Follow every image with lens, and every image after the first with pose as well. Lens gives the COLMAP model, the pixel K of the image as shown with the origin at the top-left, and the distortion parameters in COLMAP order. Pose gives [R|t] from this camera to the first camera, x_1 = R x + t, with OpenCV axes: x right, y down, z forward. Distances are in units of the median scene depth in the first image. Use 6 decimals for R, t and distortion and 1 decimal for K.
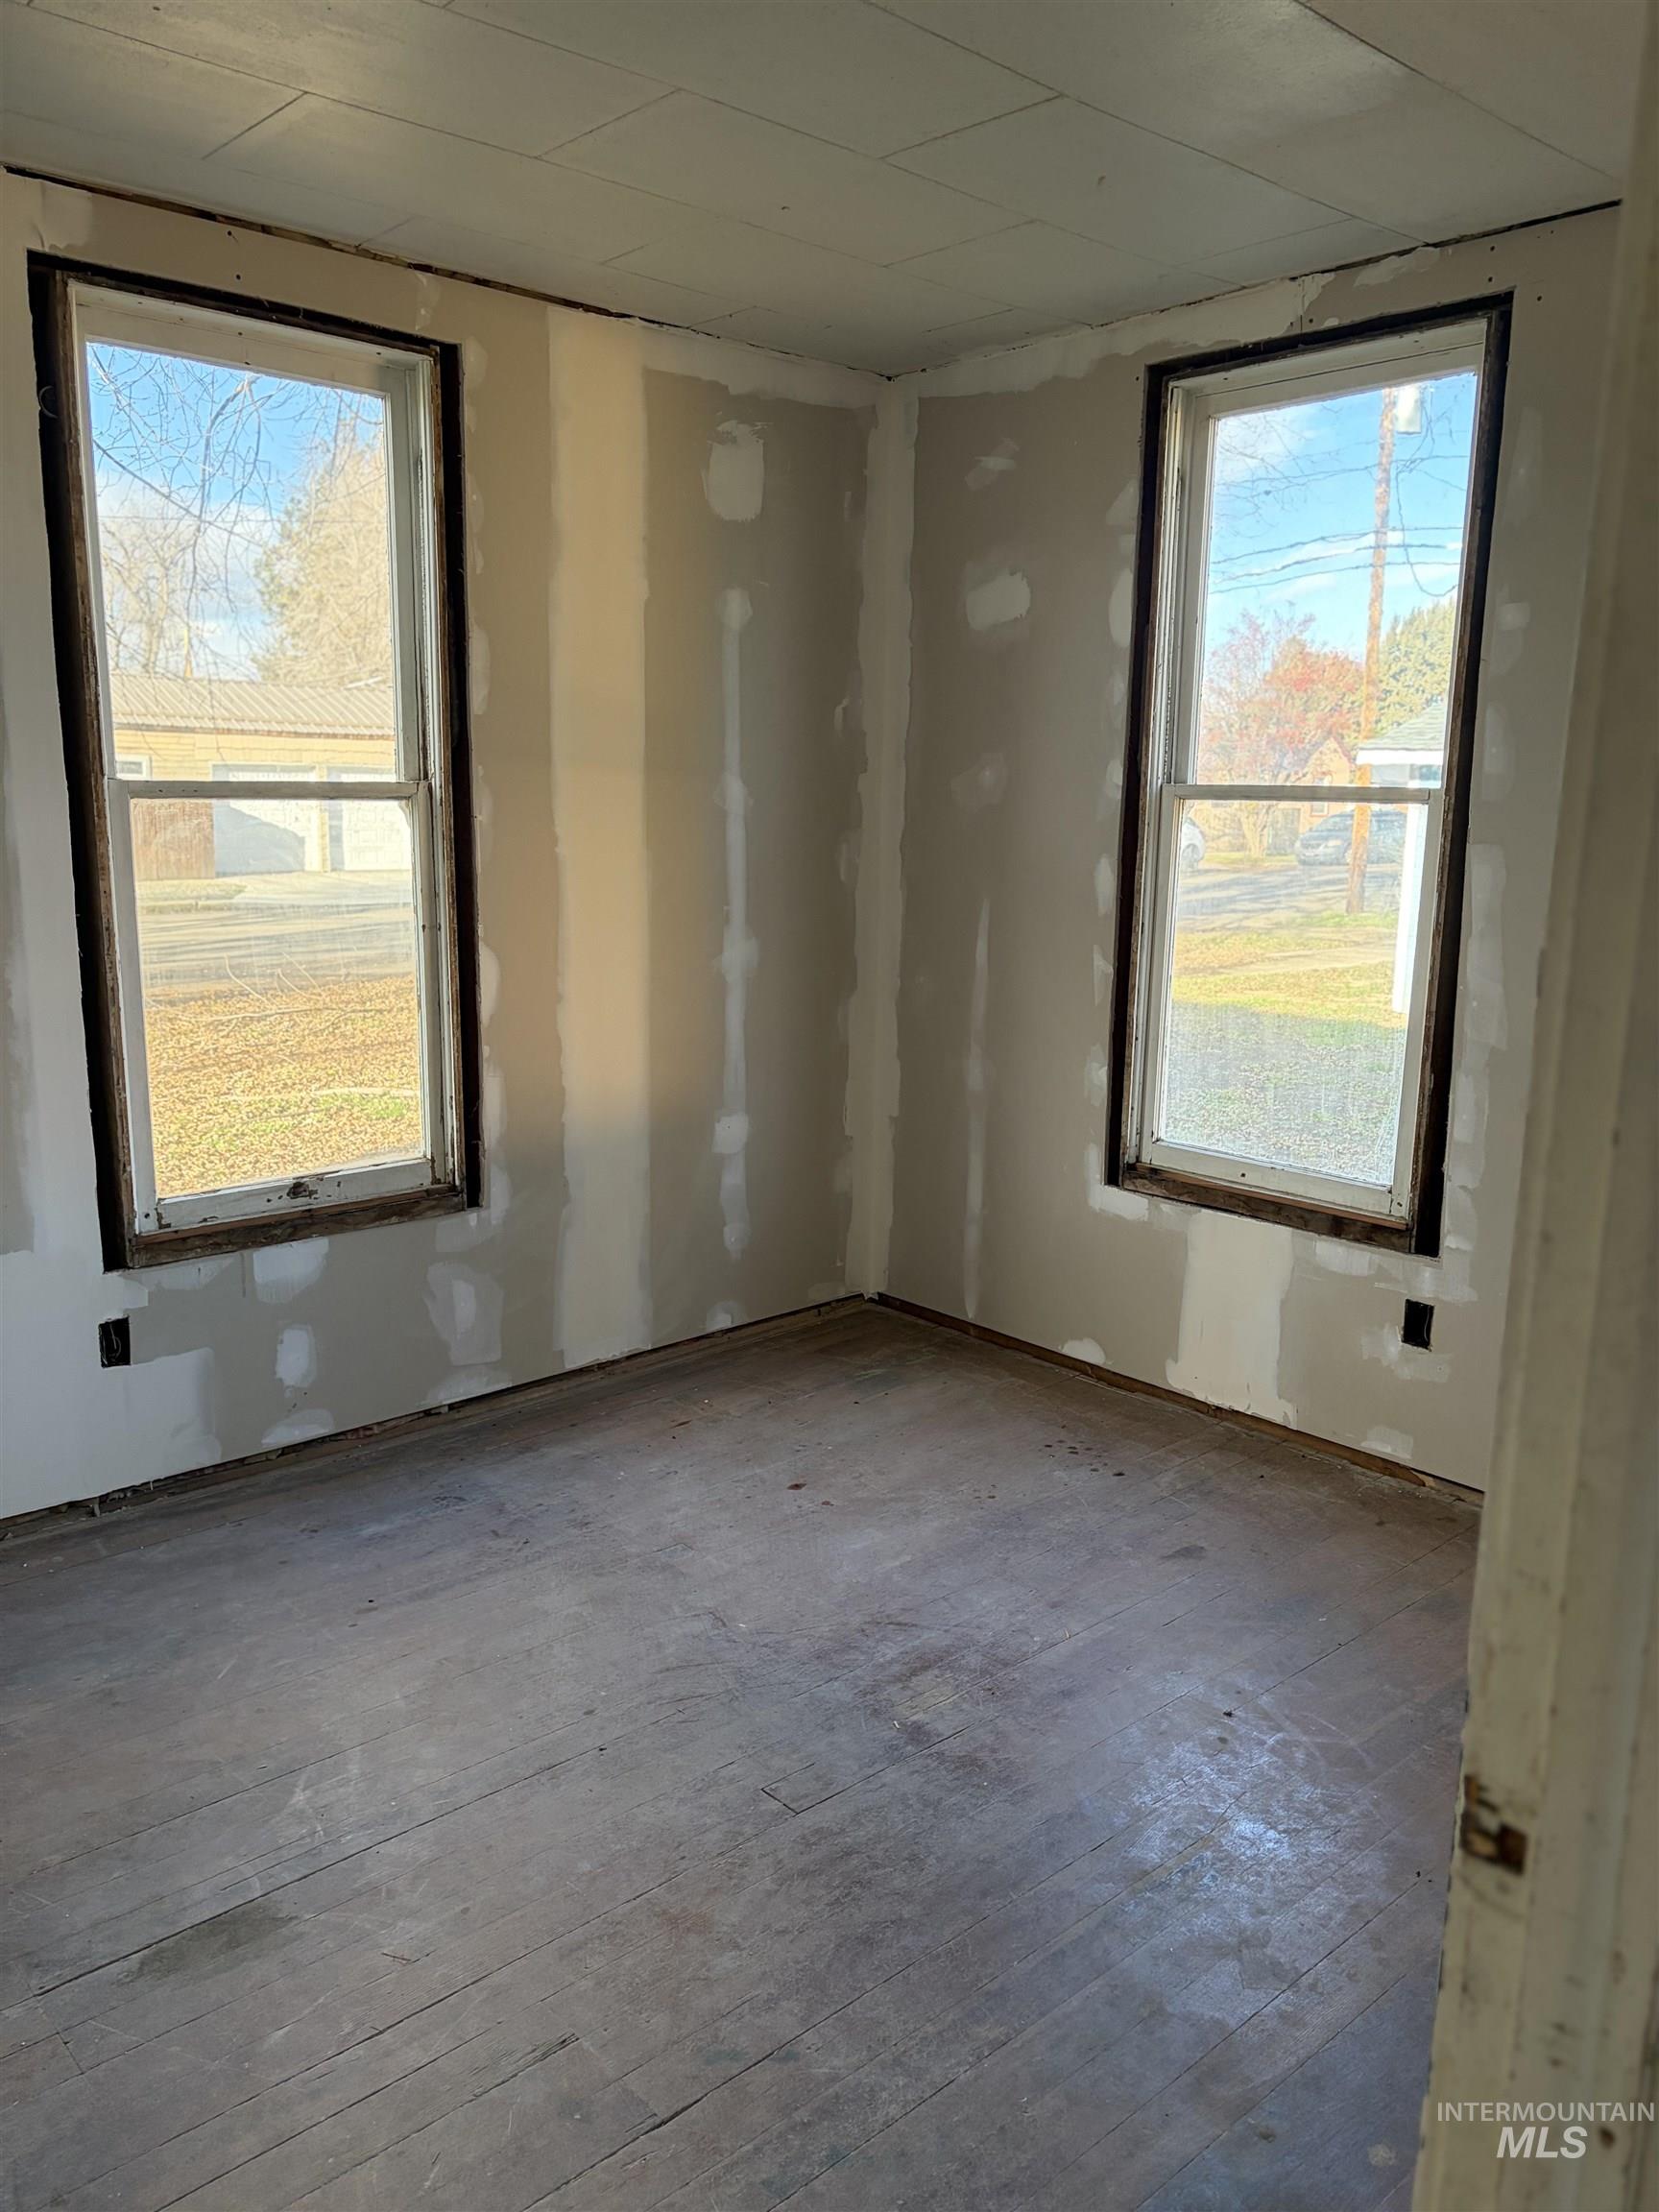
lens RADIAL K [[1674.2, 0, 826.6], [0, 1674.2, 1108.2], [0, 0, 1]] dist [0.058418, -0.062246]
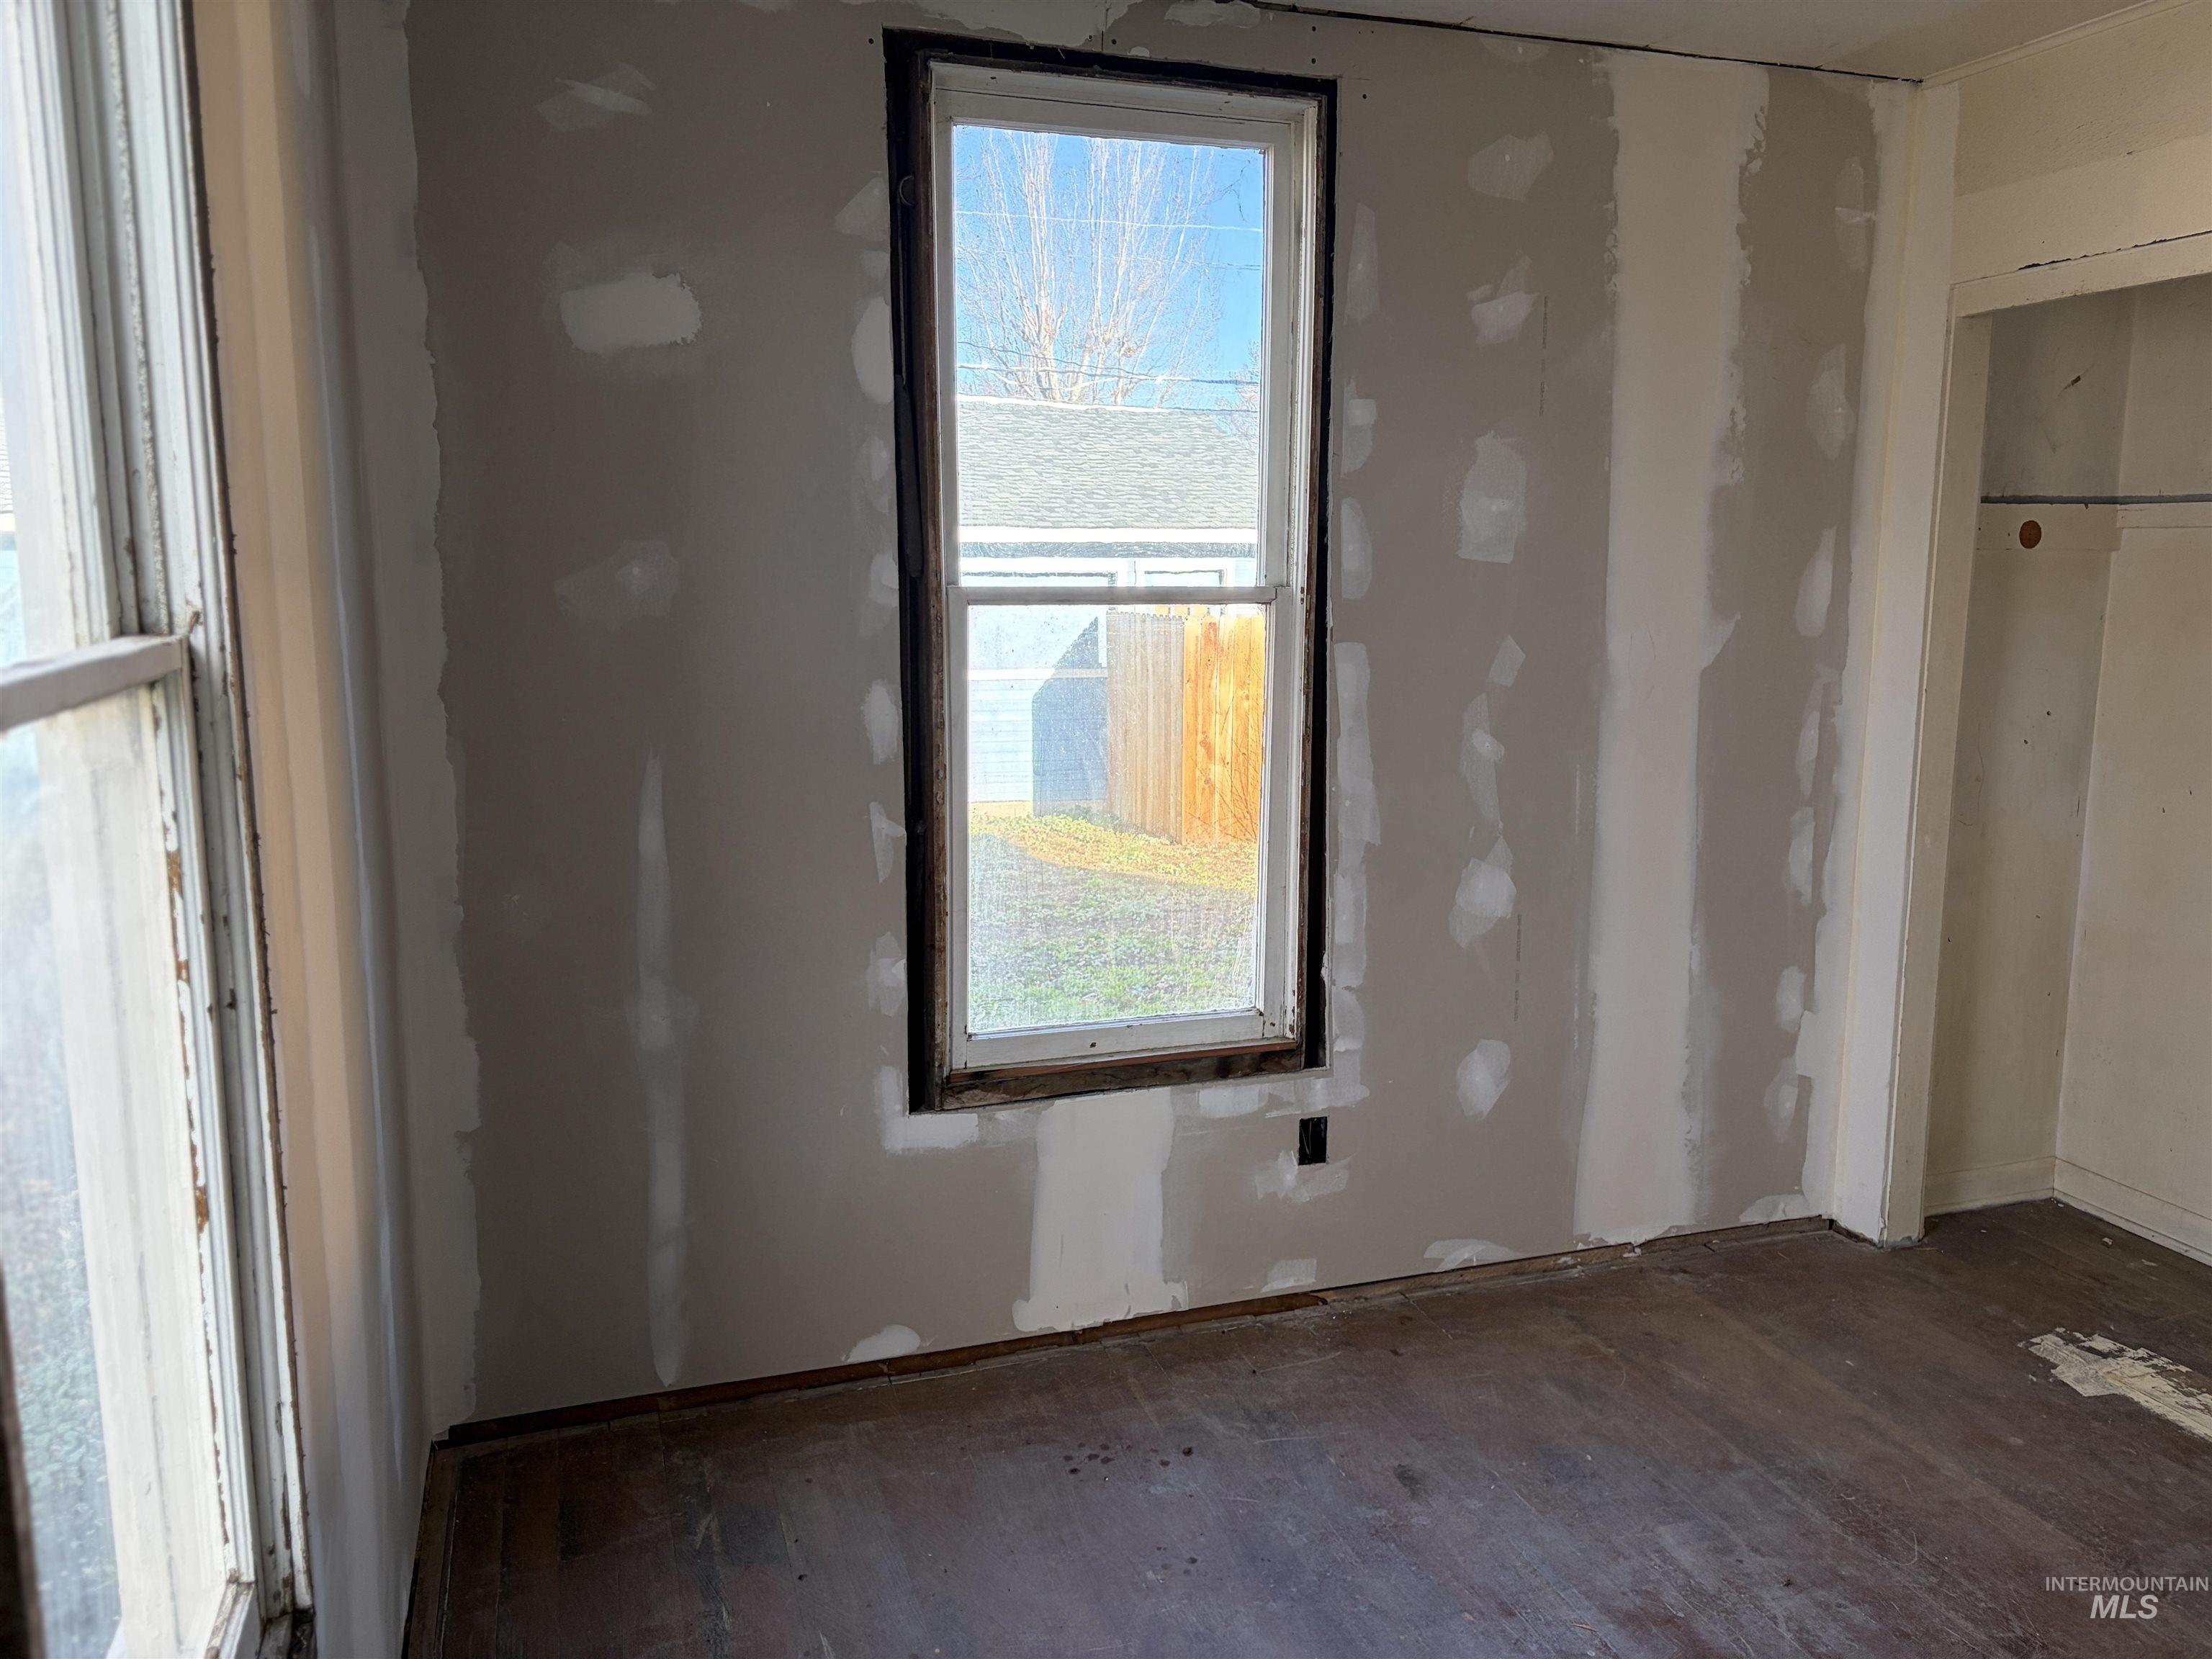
lens RADIAL K [[1674.2, 0, 1102.5], [0, 1674.2, 818.6], [0, 0, 1]] dist [0.058418, -0.062246]
pose [[0.396149, -0.151651, 0.905576, -0.496596], [0.178522, 0.980166, 0.086046, -0.144130], [-0.900664, 0.127578, 0.415365, 0.643839]]
